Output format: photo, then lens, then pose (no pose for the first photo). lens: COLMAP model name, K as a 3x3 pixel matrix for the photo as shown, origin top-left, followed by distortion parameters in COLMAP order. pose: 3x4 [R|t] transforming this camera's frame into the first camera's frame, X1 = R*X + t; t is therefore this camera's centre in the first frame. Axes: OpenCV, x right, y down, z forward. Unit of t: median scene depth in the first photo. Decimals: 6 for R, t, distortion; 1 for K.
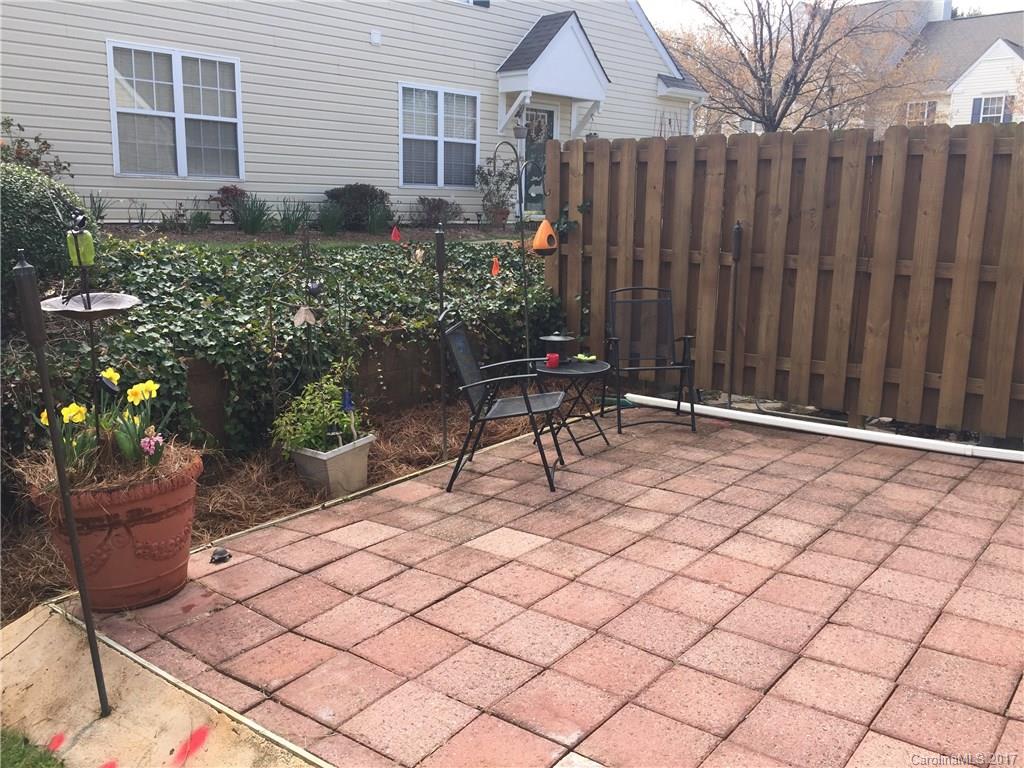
lens RADIAL K [[869.6, 0, 508.1], [0, 869.6, 381.1], [0, 0, 1]] dist [0.012229, -0.037129]
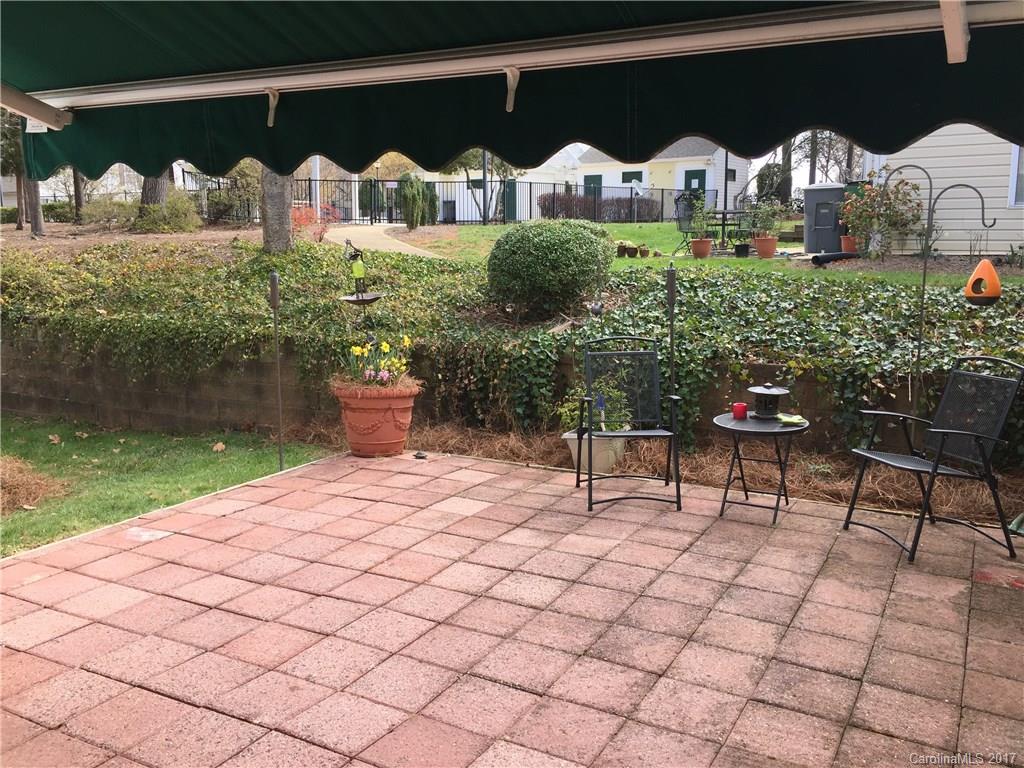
lens RADIAL K [[869.6, 0, 510.9], [0, 869.6, 385.4], [0, 0, 1]] dist [0.012229, -0.037129]
pose [[0.197649, 0.169534, -0.965501, 1.113773], [-0.191988, 0.972551, 0.131469, -0.156567], [0.961288, 0.159380, 0.224773, 0.680979]]
